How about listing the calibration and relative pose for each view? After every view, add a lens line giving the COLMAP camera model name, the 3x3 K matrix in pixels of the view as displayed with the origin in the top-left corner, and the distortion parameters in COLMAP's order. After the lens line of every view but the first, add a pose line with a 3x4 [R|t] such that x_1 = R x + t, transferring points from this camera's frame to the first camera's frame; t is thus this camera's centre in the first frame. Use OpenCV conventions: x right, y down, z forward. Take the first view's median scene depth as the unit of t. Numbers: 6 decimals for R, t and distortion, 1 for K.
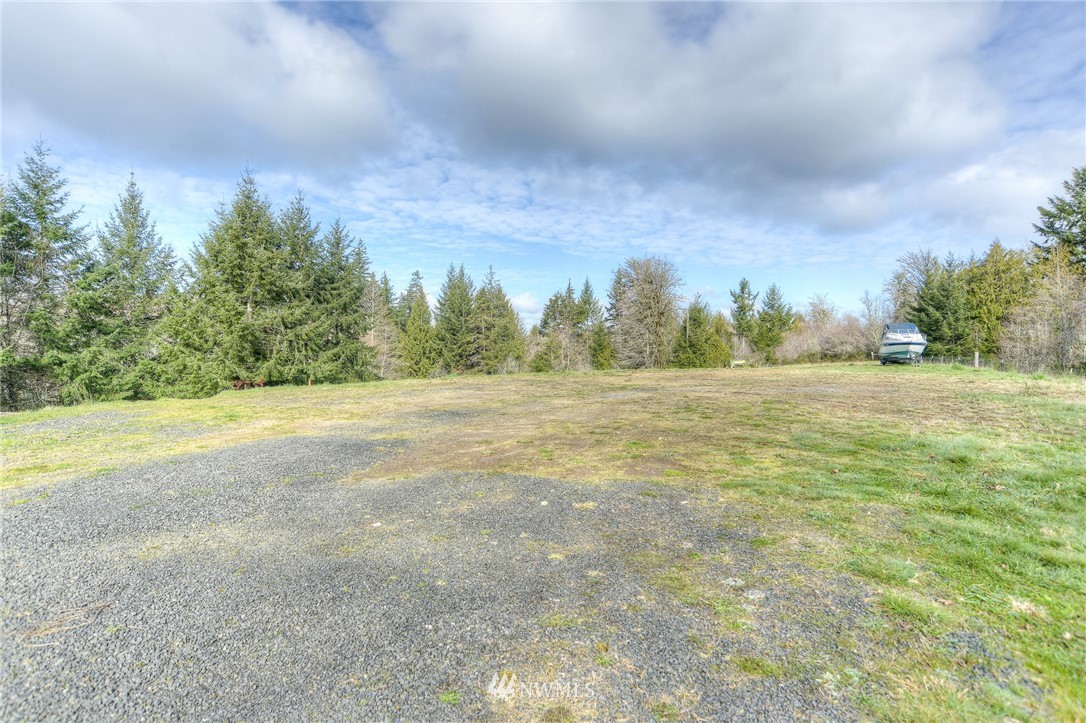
lens RADIAL K [[548.0, 0, 540.1], [0, 548.0, 356.5], [0, 0, 1]] dist [-0.012373, 0.004401]
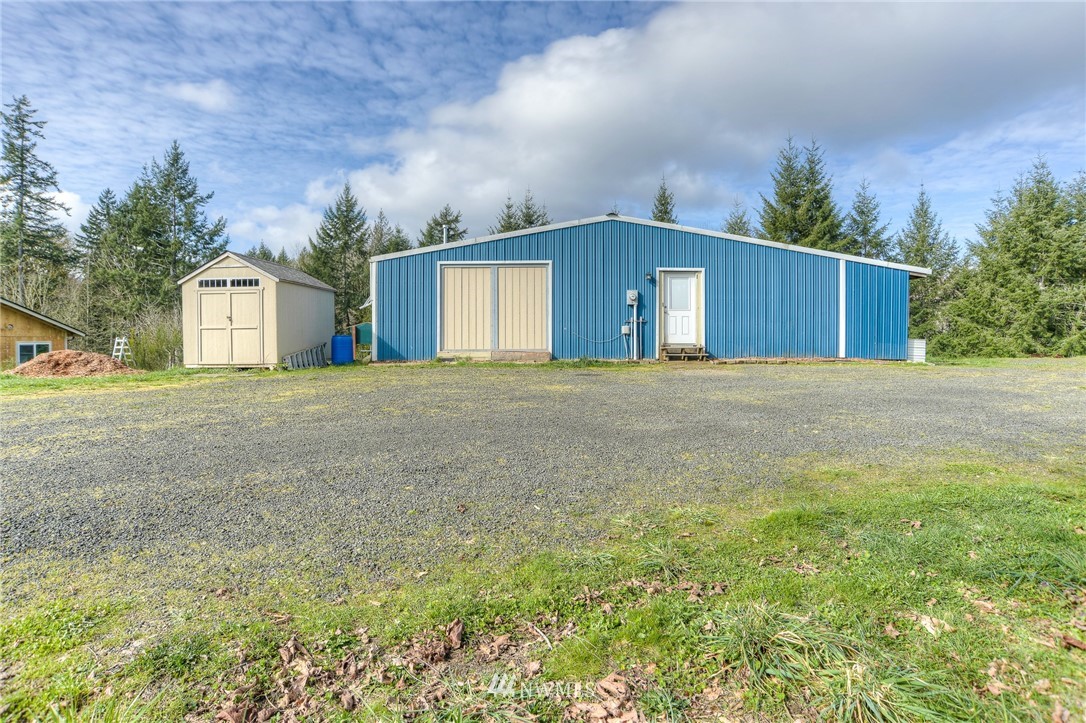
lens RADIAL K [[548.0, 0, 550.0], [0, 548.0, 338.5], [0, 0, 1]] dist [-0.012373, 0.004401]
pose [[0.418871, 0.010274, -0.907988, 0.028844], [-0.010158, 0.999926, 0.006629, 0.015198], [0.907989, 0.006447, 0.418945, -0.323033]]
